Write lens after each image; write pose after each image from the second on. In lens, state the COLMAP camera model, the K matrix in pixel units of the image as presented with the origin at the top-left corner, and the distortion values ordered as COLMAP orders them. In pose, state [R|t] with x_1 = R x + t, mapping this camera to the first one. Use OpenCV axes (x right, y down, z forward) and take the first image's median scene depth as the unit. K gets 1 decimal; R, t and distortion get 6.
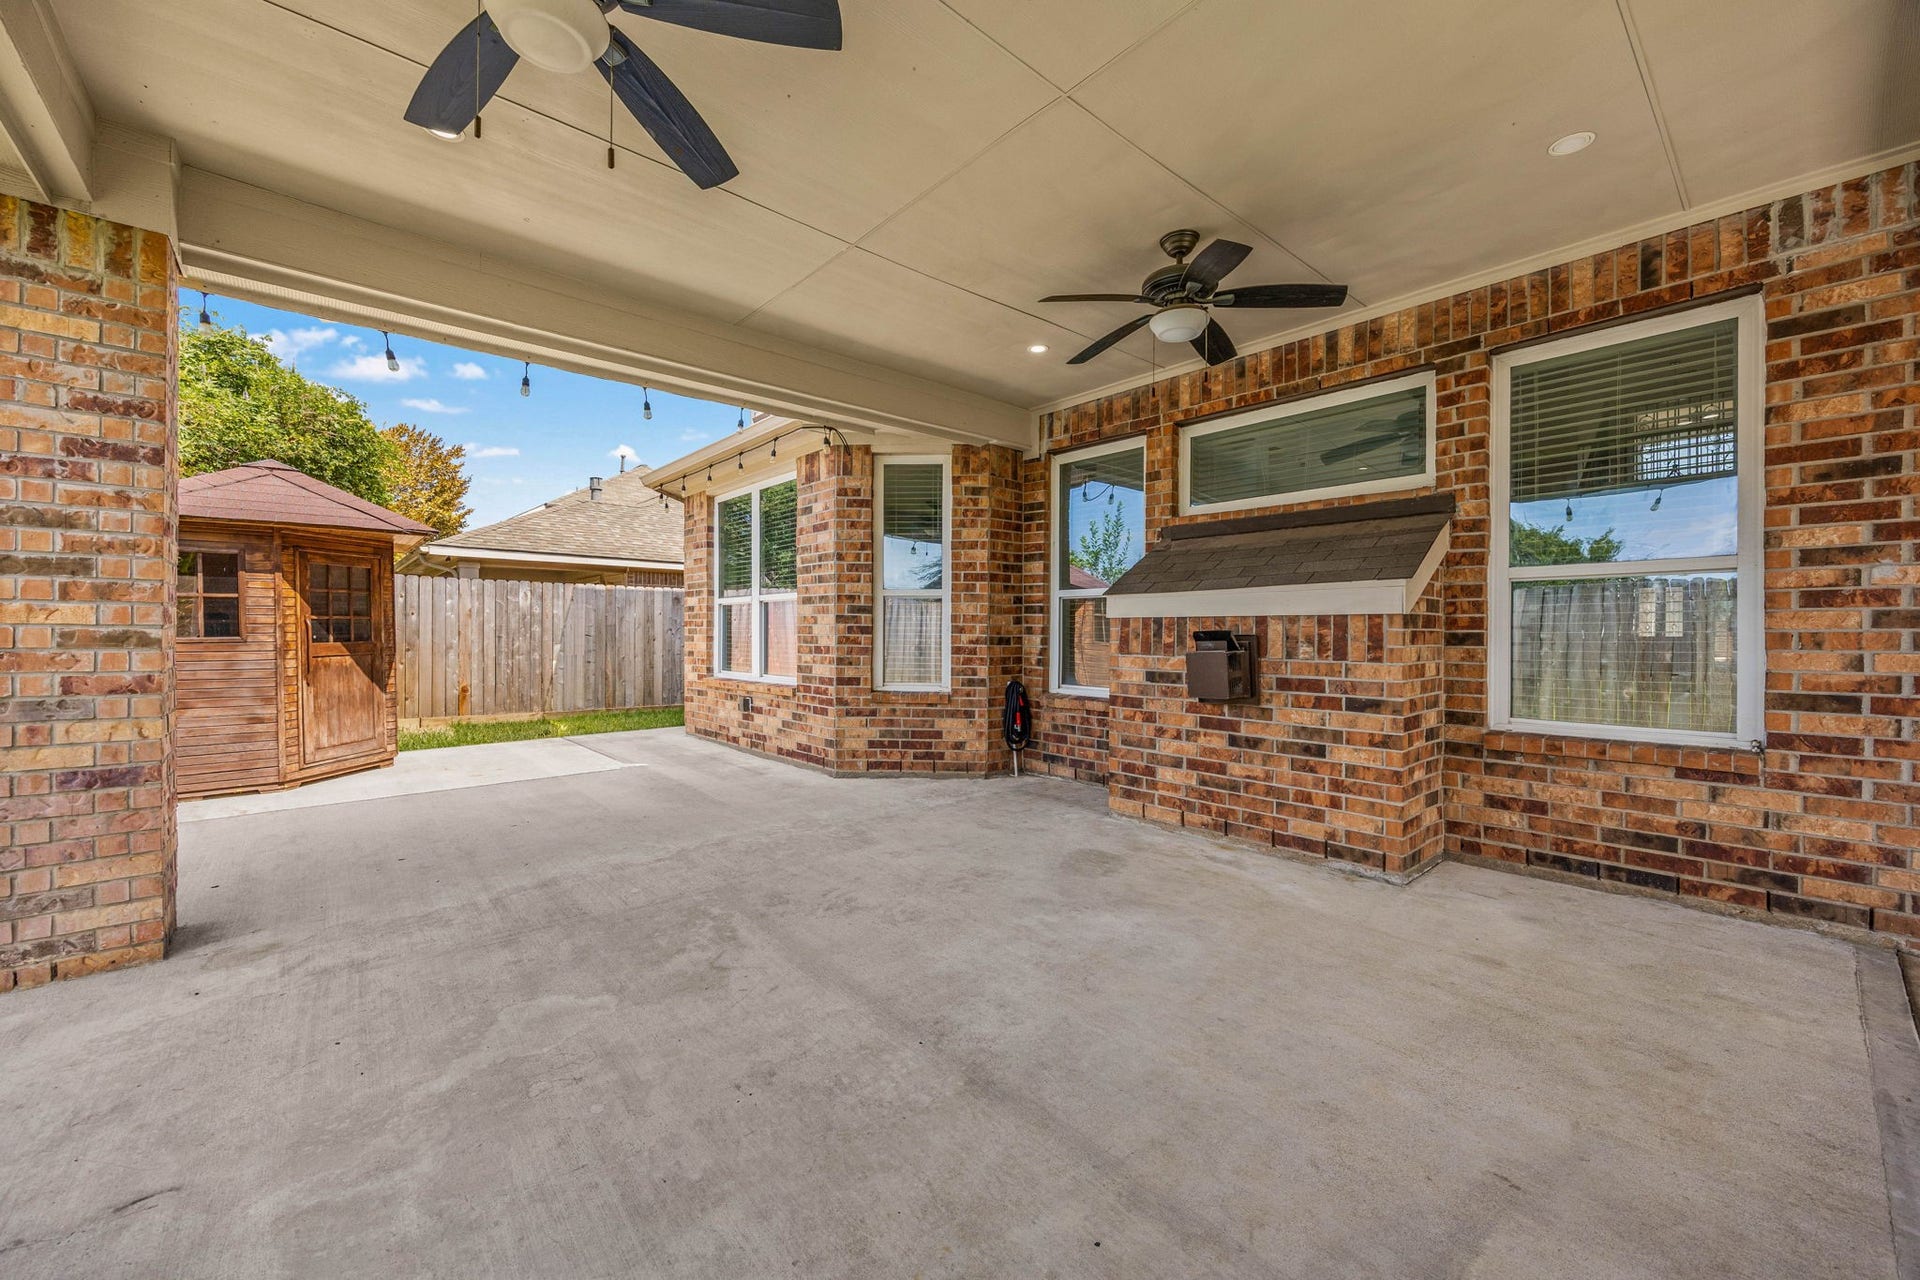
lens RADIAL K [[759.8, 0, 963.1], [0, 759.8, 632.8], [0, 0, 1]] dist [-0.001924, -0.000322]
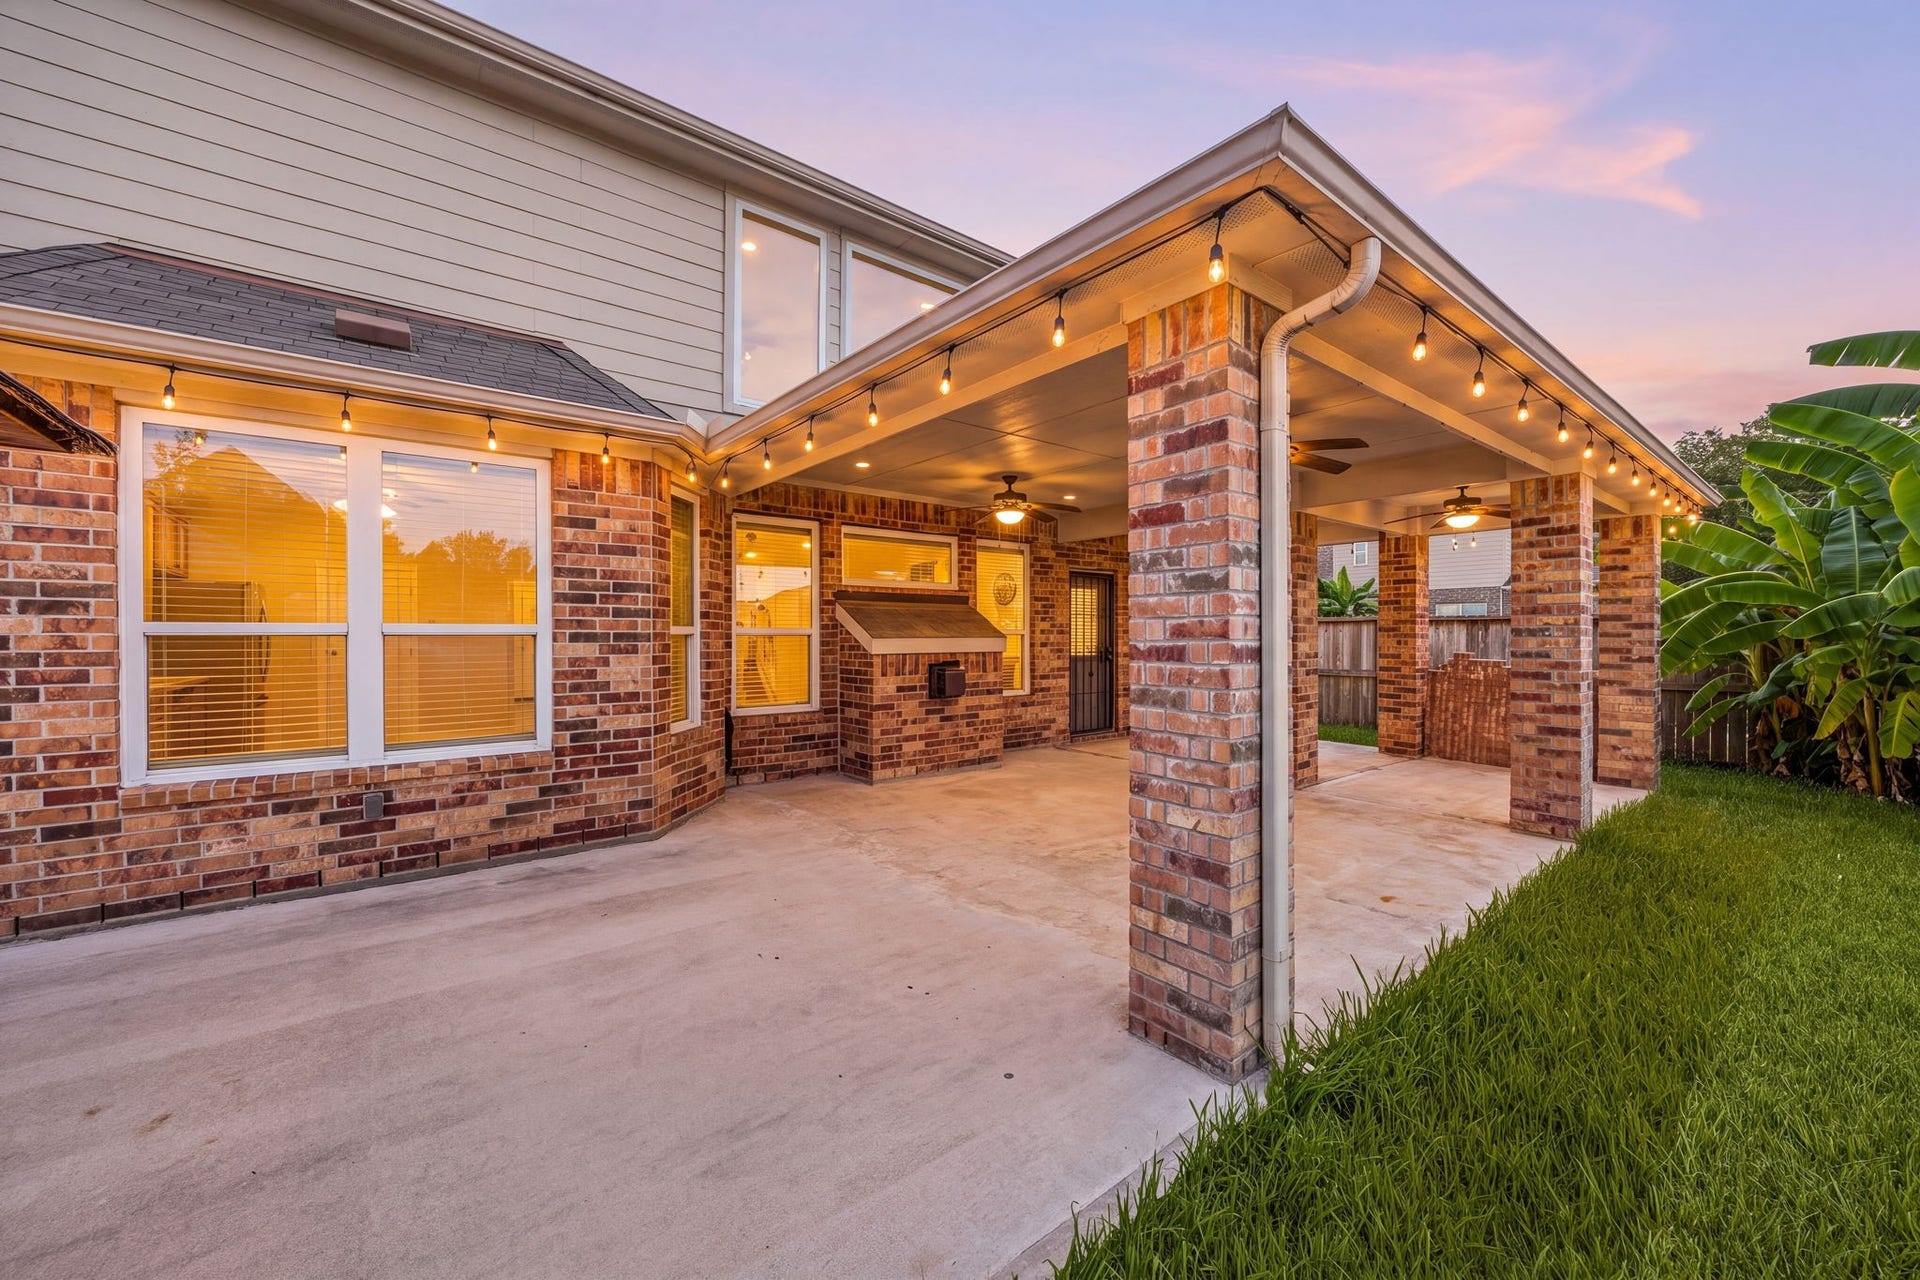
lens RADIAL K [[759.8, 0, 963.1], [0, 759.8, 632.8], [0, 0, 1]] dist [-0.001924, -0.000322]
pose [[0.023400, -0.004164, 0.999718, -1.411062], [0.000497, 0.999991, 0.004154, -0.072185], [-0.999726, 0.000400, 0.023401, 0.841673]]
